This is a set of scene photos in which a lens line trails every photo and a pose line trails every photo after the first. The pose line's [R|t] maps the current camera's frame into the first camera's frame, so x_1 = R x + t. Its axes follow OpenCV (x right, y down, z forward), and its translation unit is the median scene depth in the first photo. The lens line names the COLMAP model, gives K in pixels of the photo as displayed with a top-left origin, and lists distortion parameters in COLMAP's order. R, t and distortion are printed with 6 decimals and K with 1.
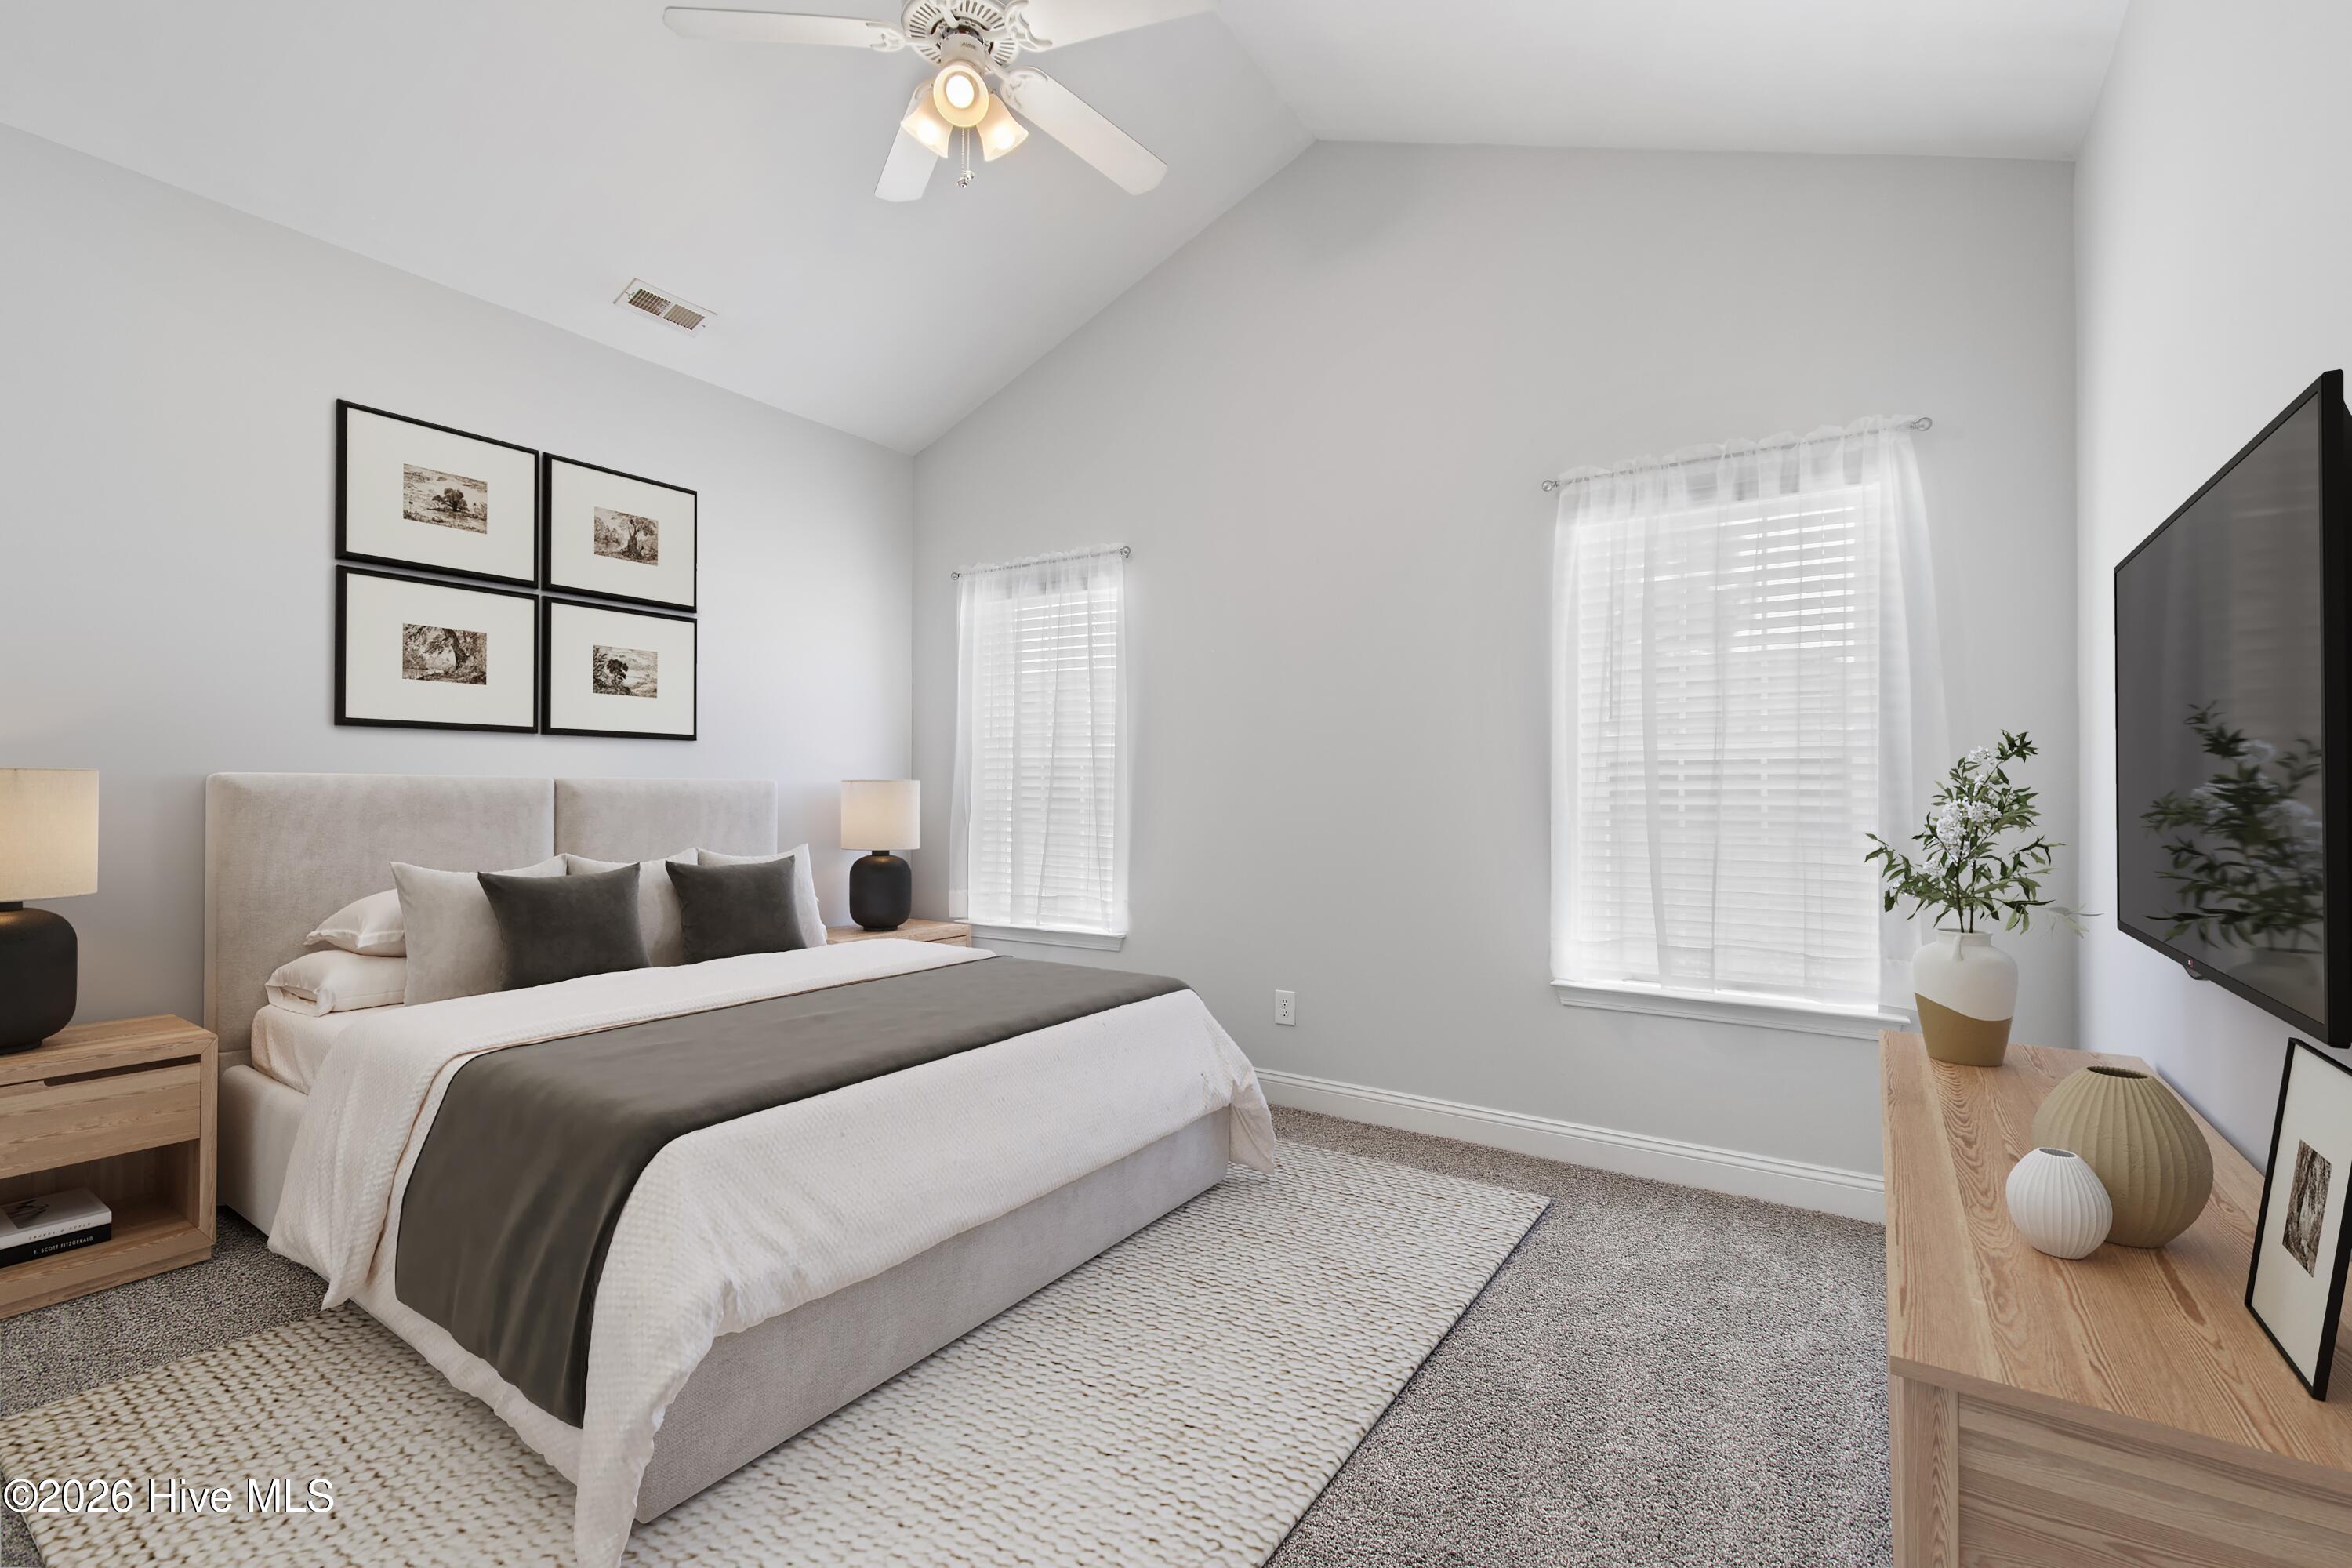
lens RADIAL K [[1034.5, 0, 1179.5], [0, 1034.5, 779.3], [0, 0, 1]] dist [0.000728, 0.001032]
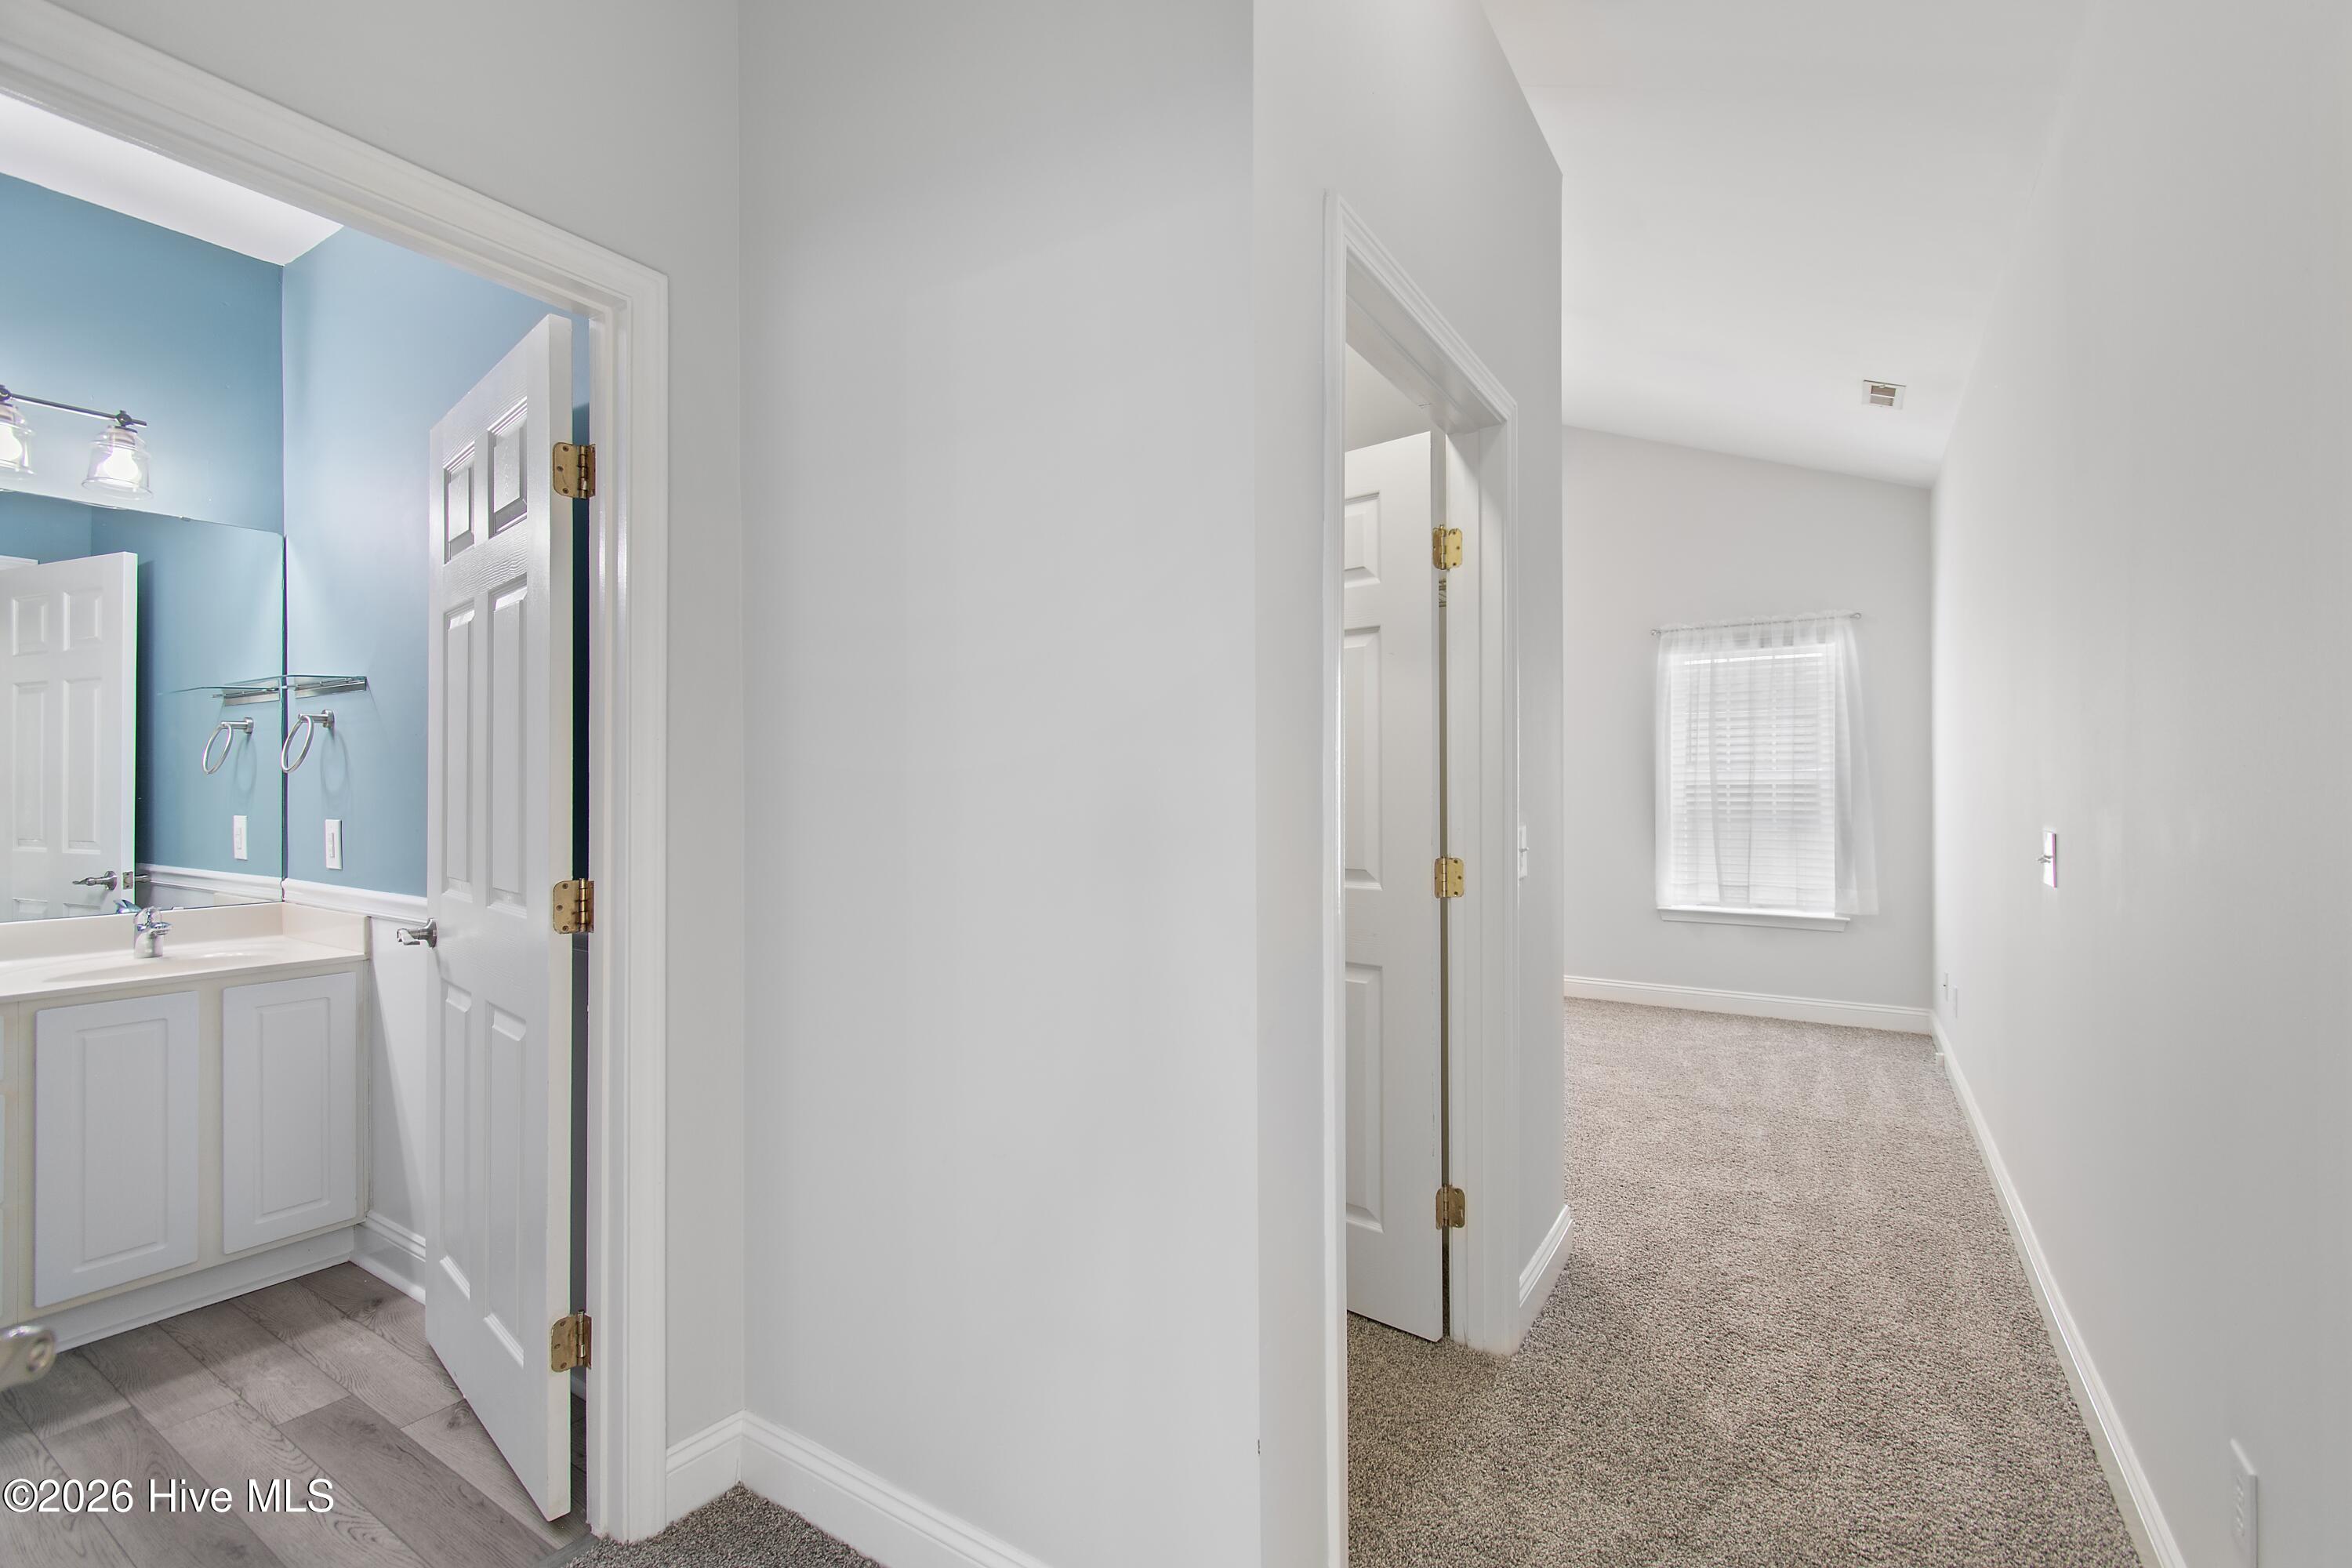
lens RADIAL K [[1034.5, 0, 1181.4], [0, 1034.5, 782.3], [0, 0, 1]] dist [0.000728, 0.001032]
pose [[0.999452, -0.003729, 0.032885, -0.570865], [0.003666, 0.999991, 0.001956, -0.031918], [-0.032892, -0.001835, 0.999457, -0.838085]]
